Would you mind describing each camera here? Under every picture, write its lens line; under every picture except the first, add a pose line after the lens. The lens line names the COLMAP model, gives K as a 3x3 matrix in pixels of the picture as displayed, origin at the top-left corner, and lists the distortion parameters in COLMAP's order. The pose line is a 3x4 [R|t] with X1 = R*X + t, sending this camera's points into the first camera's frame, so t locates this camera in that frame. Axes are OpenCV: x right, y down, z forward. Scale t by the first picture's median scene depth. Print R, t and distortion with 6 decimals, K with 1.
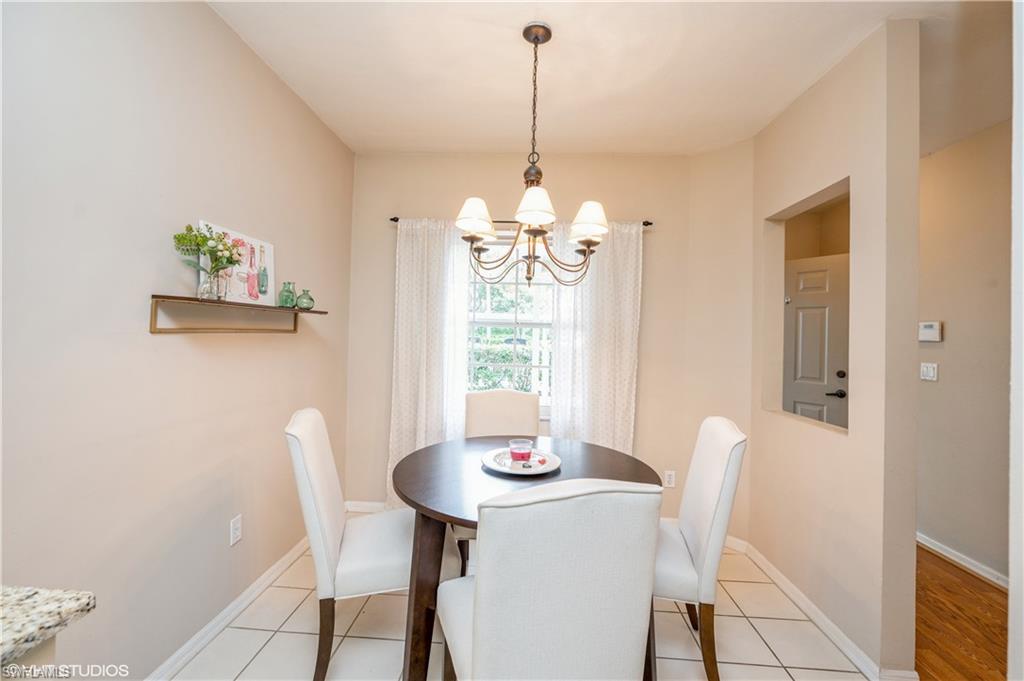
lens RADIAL K [[415.1, 0, 511.9], [0, 415.1, 337.2], [0, 0, 1]] dist [-0.000719, -0.000082]
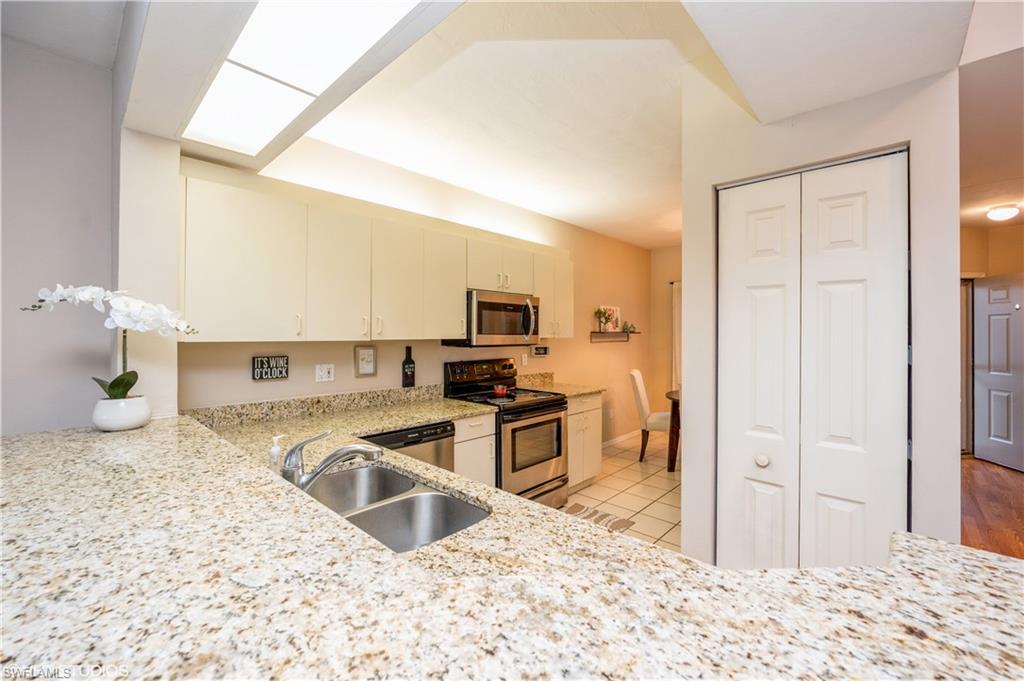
lens RADIAL K [[415.1, 0, 513.2], [0, 415.1, 335.7], [0, 0, 1]] dist [-0.000719, -0.000082]
pose [[0.768451, -0.016852, -0.639686, 0.676540], [0.014096, 0.999856, -0.009406, -0.045742], [0.639753, -0.001789, 0.768578, -1.706196]]
